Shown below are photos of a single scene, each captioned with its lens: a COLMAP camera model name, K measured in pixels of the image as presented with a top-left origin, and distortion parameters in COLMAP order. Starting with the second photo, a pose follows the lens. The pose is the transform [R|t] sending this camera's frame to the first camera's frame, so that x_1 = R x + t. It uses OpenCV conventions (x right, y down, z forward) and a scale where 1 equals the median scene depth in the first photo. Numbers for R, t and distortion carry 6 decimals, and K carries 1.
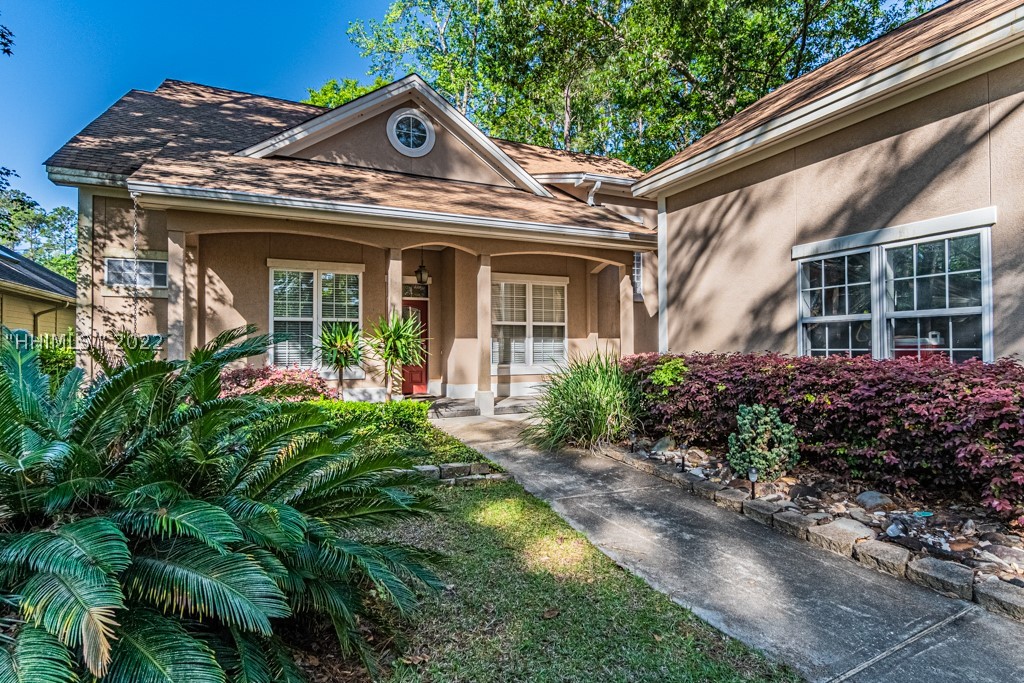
lens RADIAL K [[510.2, 0, 510.4], [0, 510.2, 345.3], [0, 0, 1]] dist [-0.001817, 0.000484]
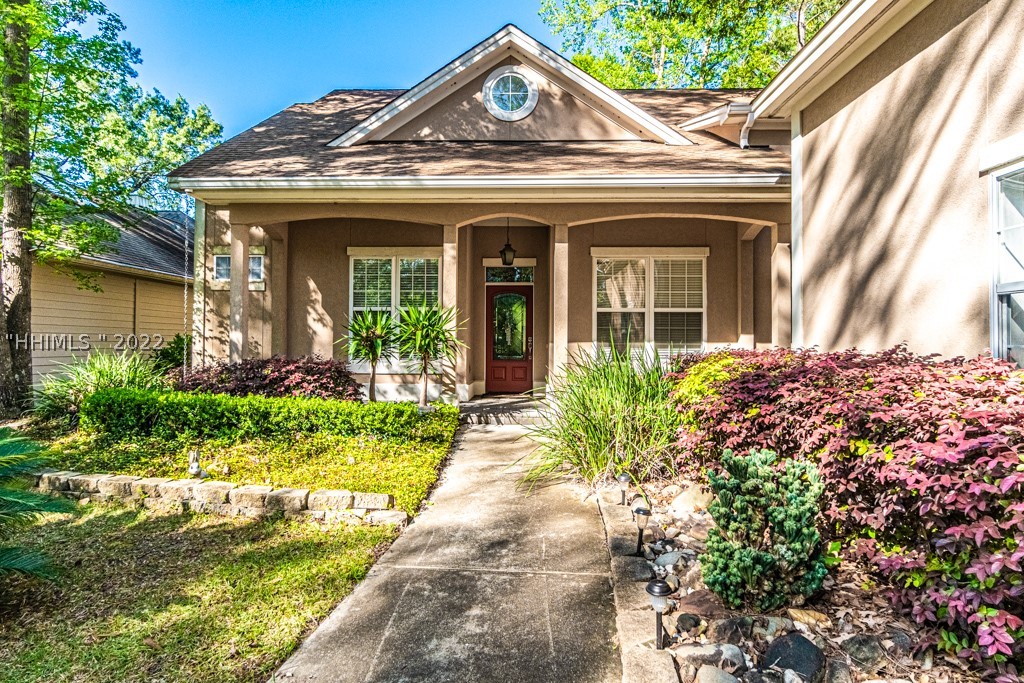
lens RADIAL K [[529.2, 0, 503.8], [0, 529.2, 338.6], [0, 0, 1]] dist [-0.000299, -0.000219]
pose [[0.901030, 0.009626, -0.433650, 0.196316], [-0.006438, 0.999940, 0.008819, -0.004667], [0.433709, -0.005154, 0.901038, 0.180212]]
